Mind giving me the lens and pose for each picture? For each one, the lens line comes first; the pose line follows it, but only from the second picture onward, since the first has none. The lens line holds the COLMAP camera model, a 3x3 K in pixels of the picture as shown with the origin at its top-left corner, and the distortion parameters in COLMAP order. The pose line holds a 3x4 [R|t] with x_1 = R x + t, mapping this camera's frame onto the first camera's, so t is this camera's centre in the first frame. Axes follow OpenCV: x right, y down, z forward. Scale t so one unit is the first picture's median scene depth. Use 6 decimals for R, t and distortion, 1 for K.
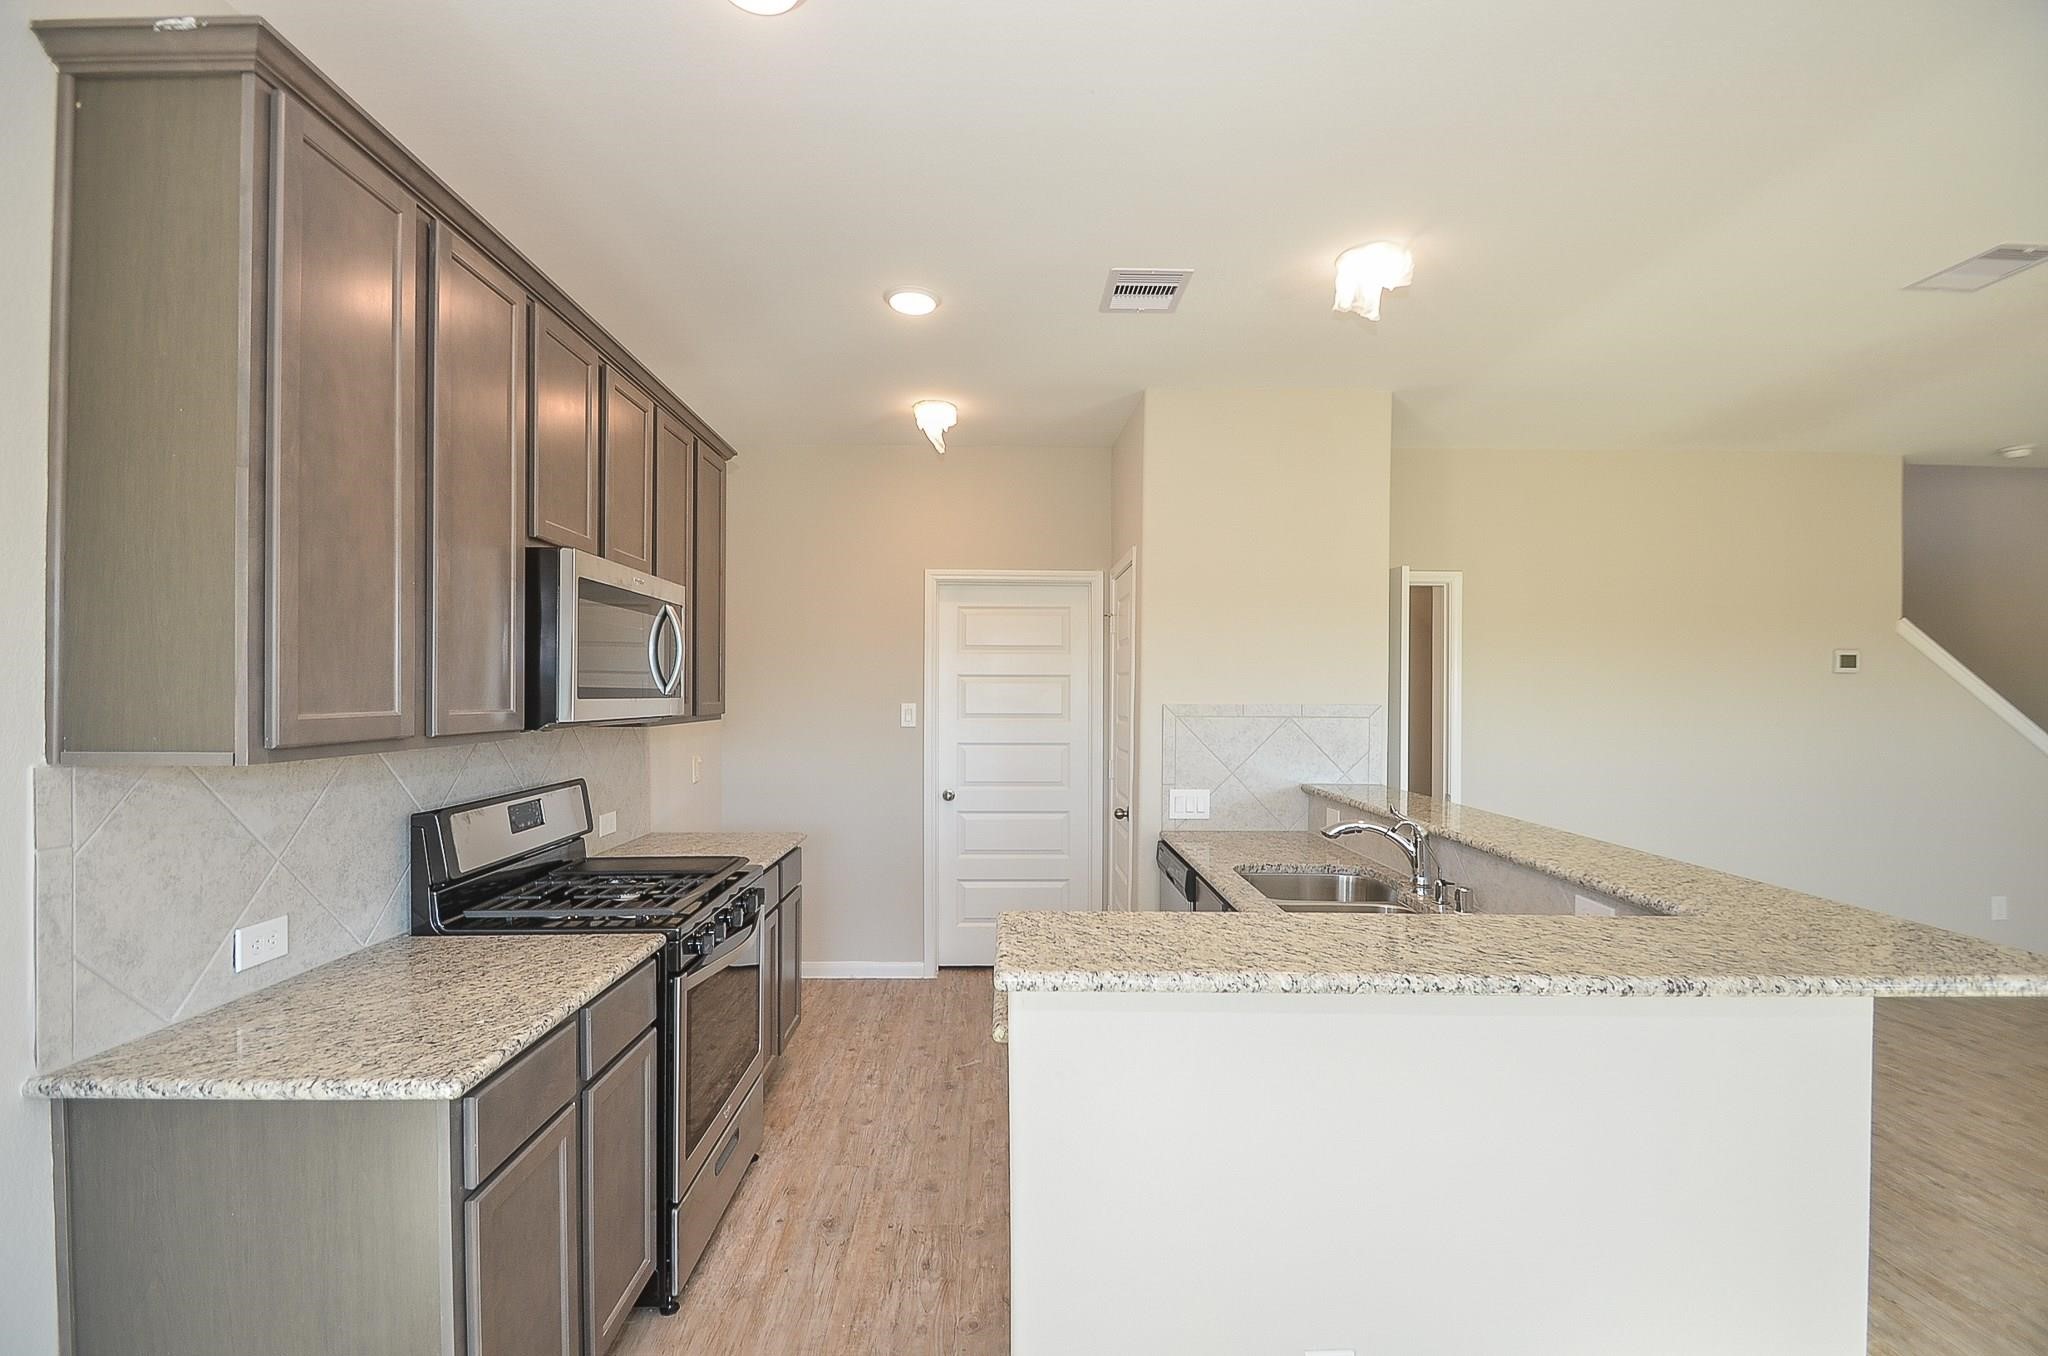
lens RADIAL K [[907.8, 0, 1012.6], [0, 907.8, 687.7], [0, 0, 1]] dist [-0.000079, -0.000761]
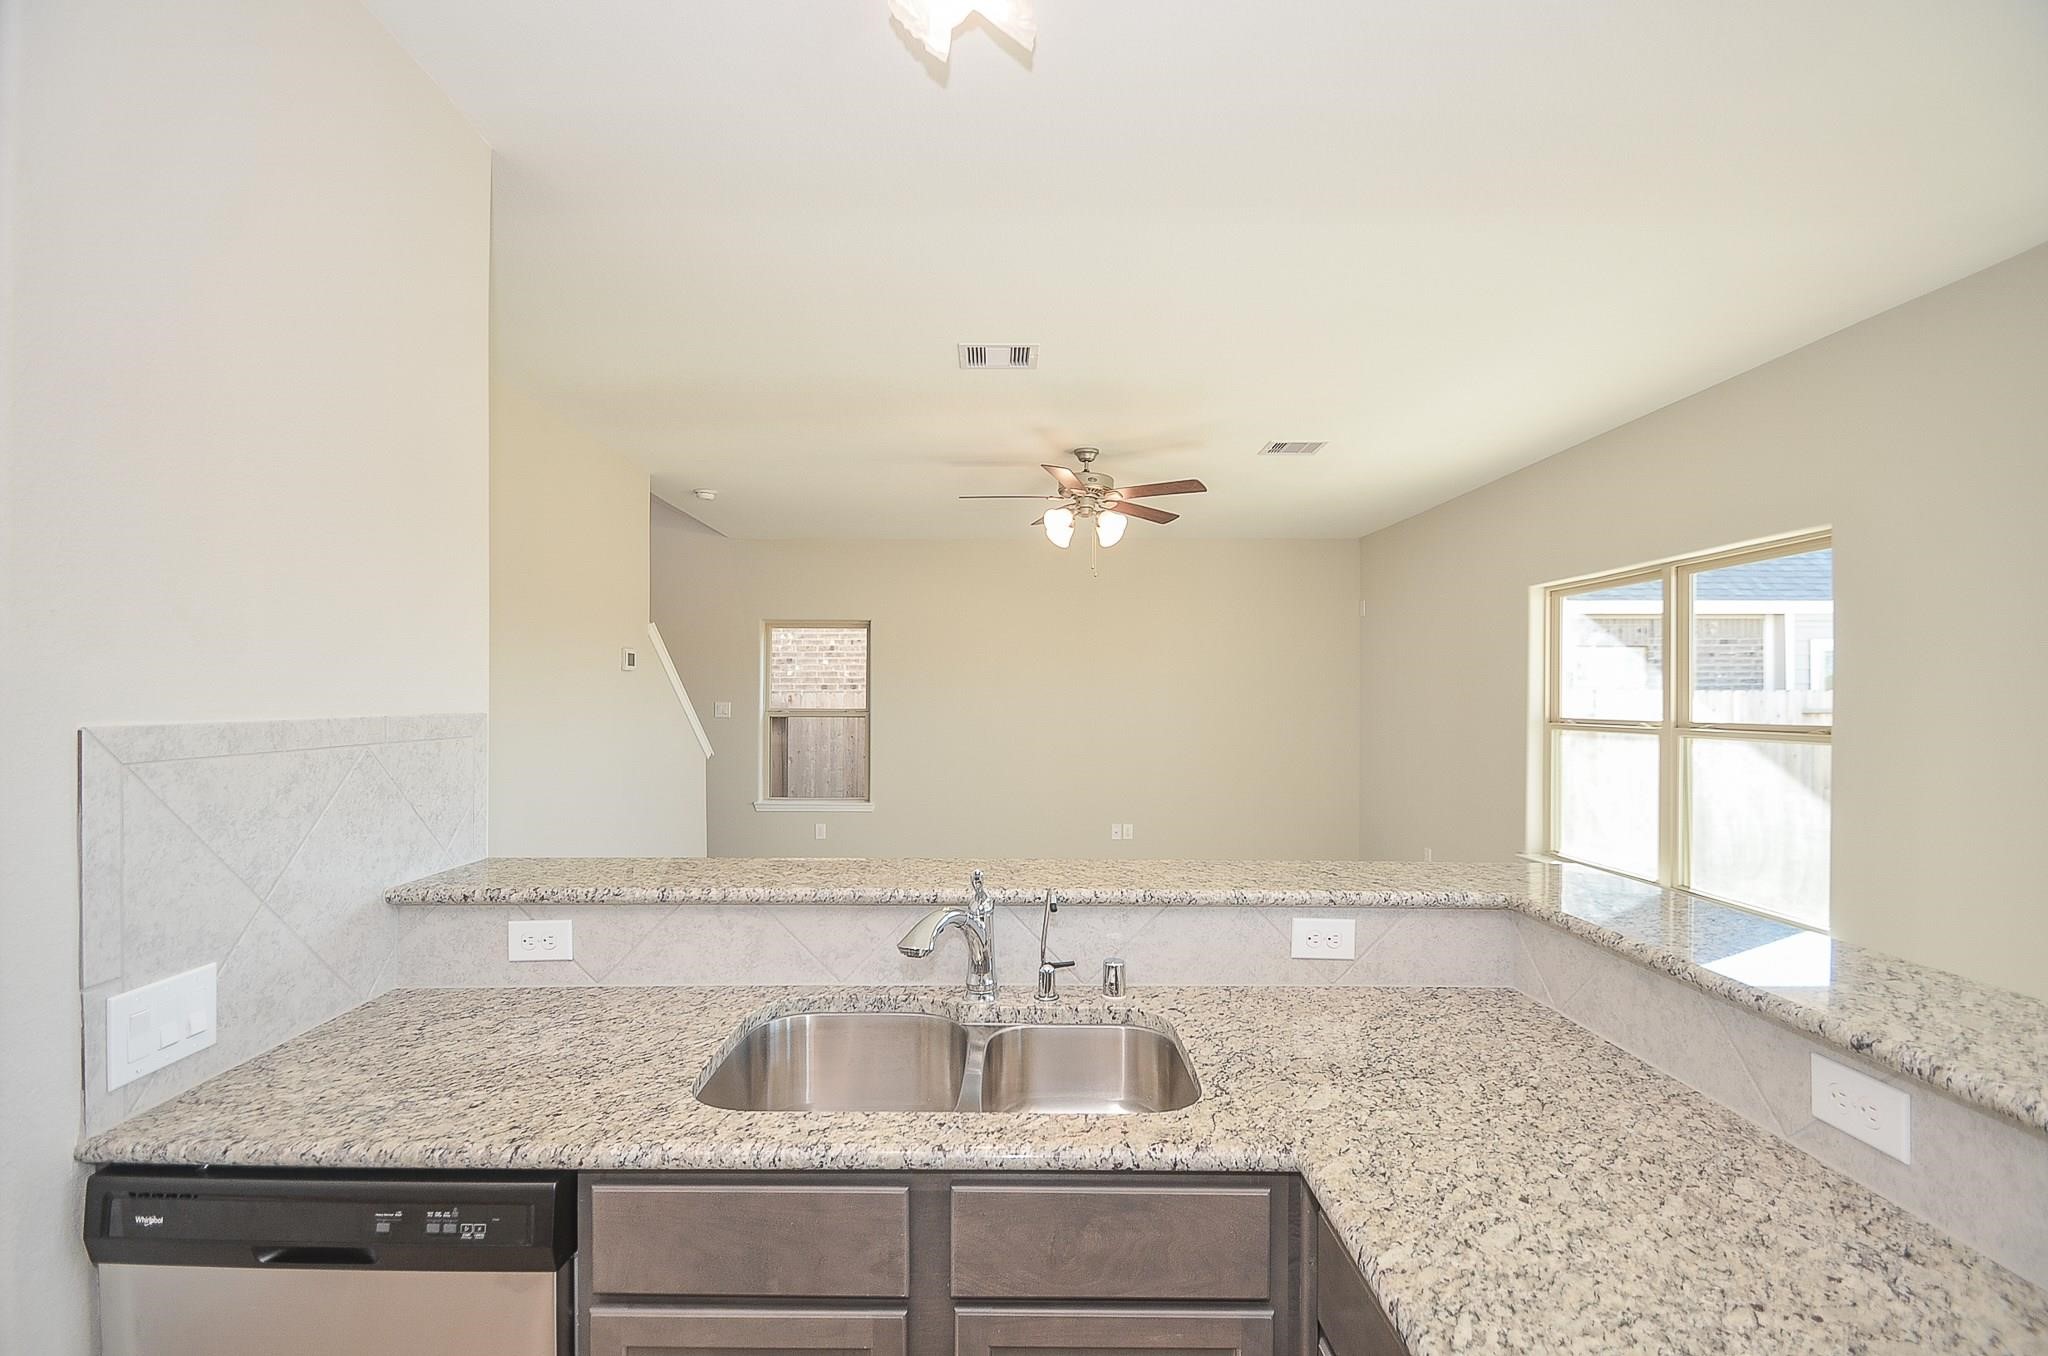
lens RADIAL K [[907.8, 0, 1012.6], [0, 907.8, 687.7], [0, 0, 1]] dist [-0.000079, -0.000761]
pose [[0.018906, -0.000852, 0.999821, -0.137217], [0.001056, 0.999999, 0.000832, 0.003629], [-0.999821, 0.001040, 0.018907, 0.677642]]
